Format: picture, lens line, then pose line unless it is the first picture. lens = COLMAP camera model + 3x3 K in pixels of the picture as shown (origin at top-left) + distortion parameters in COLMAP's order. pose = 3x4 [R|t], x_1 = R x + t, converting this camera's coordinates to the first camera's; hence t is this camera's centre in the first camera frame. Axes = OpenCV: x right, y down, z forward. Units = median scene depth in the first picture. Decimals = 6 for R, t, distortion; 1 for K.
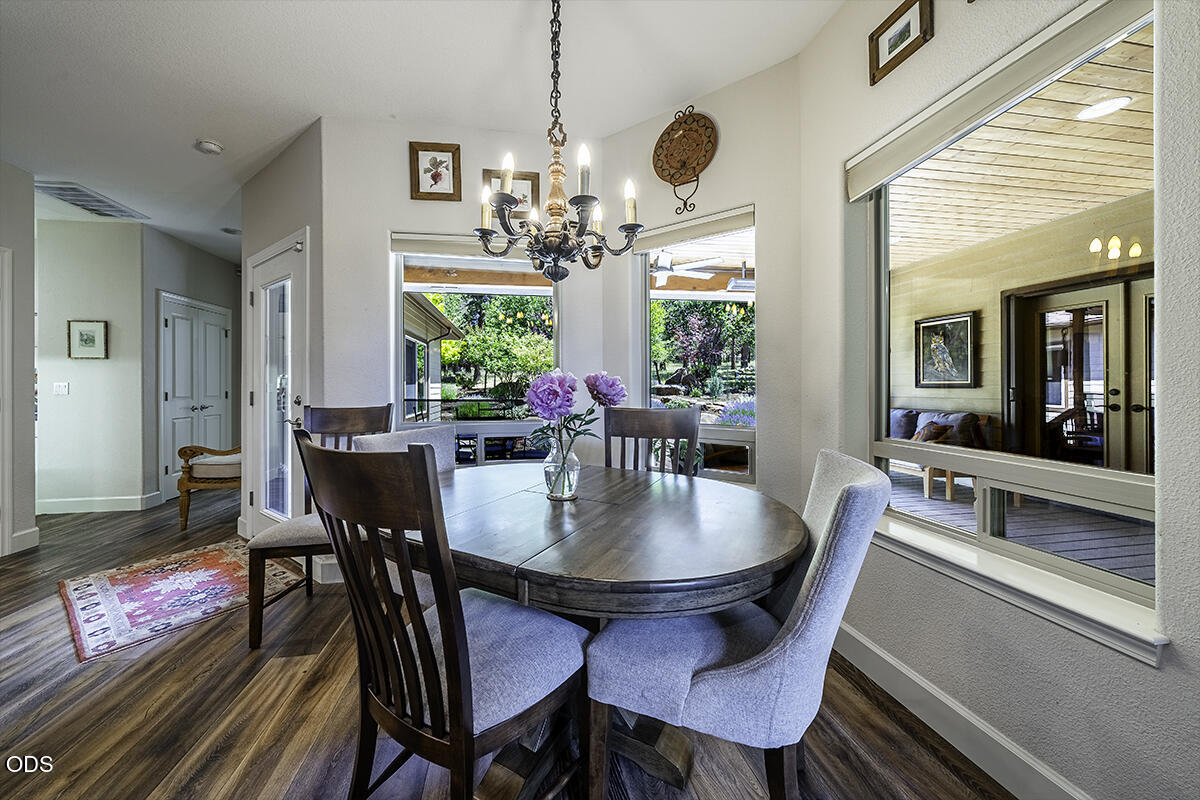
lens RADIAL K [[419.7, 0, 582.8], [0, 419.7, 385.5], [0, 0, 1]] dist [-0.002559, -0.000113]
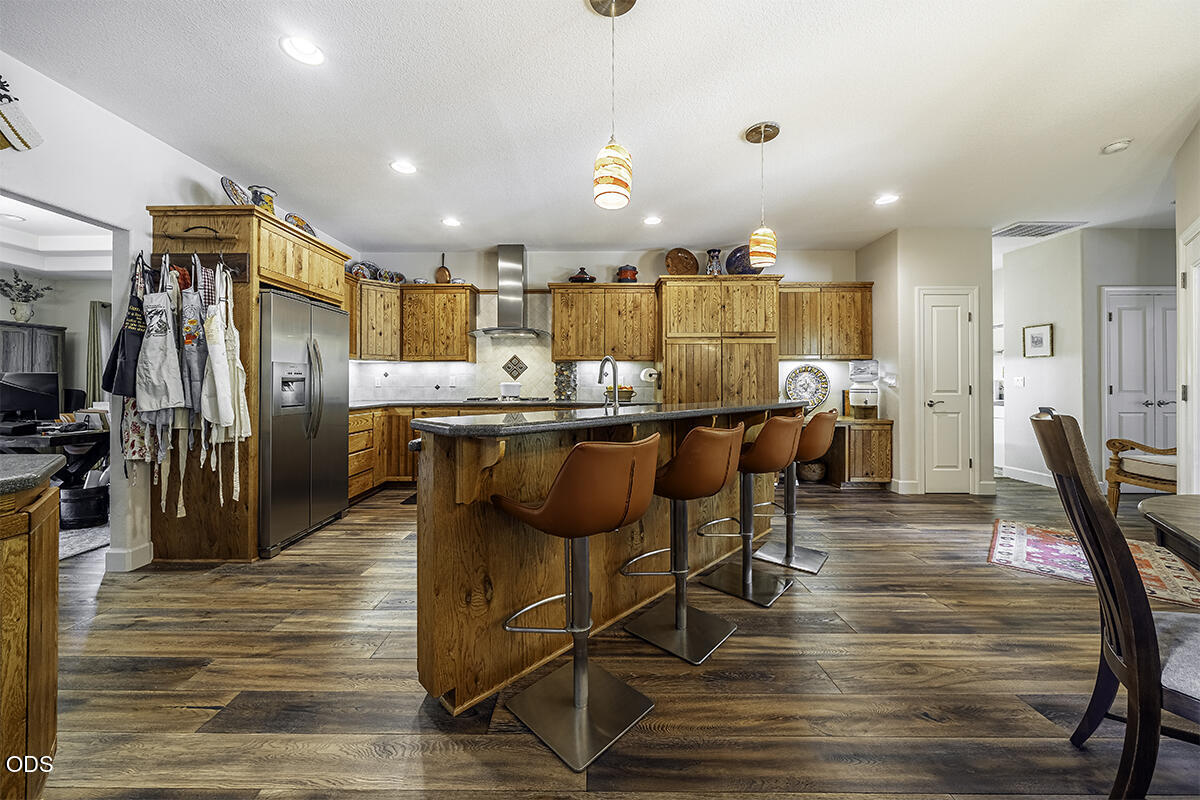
lens RADIAL K [[419.7, 0, 587.0], [0, 419.7, 381.0], [0, 0, 1]] dist [-0.002559, -0.000113]
pose [[-0.176320, -0.000308, -0.984333, 0.412063], [0.002057, 0.999998, -0.000682, 0.005855], [0.984331, -0.002145, -0.176319, -0.118764]]
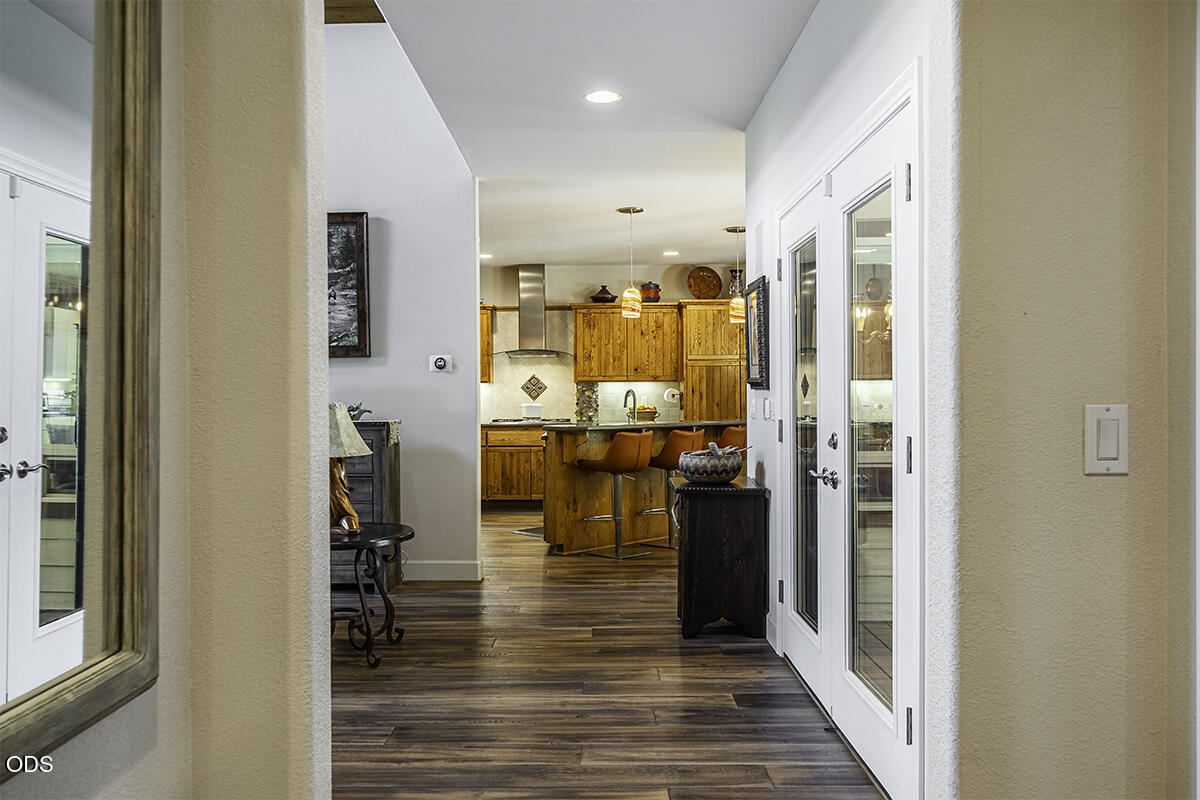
lens RADIAL K [[839.1, 0, 600.0], [0, 839.1, 394.6], [0, 0, 1]] dist [0.000719, 0.000006]
pose [[-0.164304, 0.004681, -0.986399, 2.603999], [0.008166, 0.999961, 0.003385, -0.049152], [0.986376, -0.007499, -0.164335, 0.166968]]
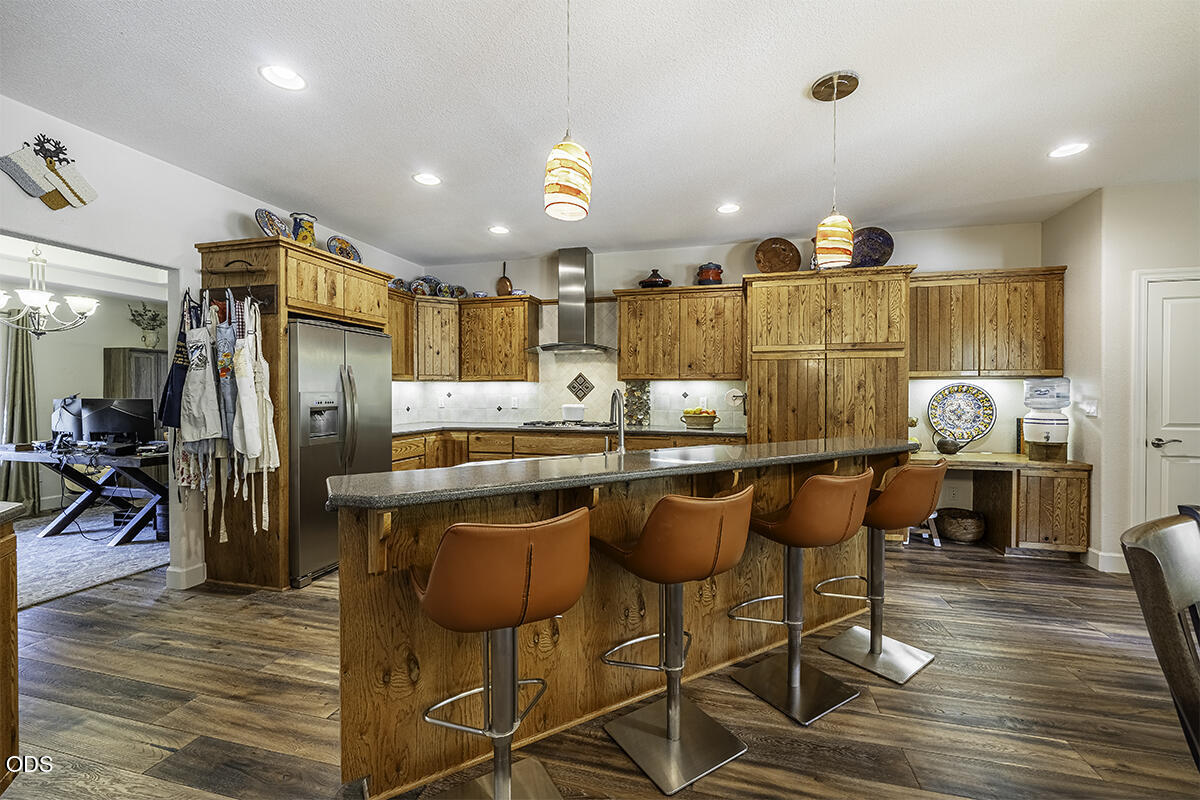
lens RADIAL K [[478.3, 0, 601.9], [0, 478.3, 398.3], [0, 0, 1]] dist [0.000351, -0.000719]
pose [[-0.402478, 0.015437, -0.915300, 0.287434], [0.001415, 0.999867, 0.016241, -0.056533], [0.915429, 0.005241, -0.402446, 0.121839]]
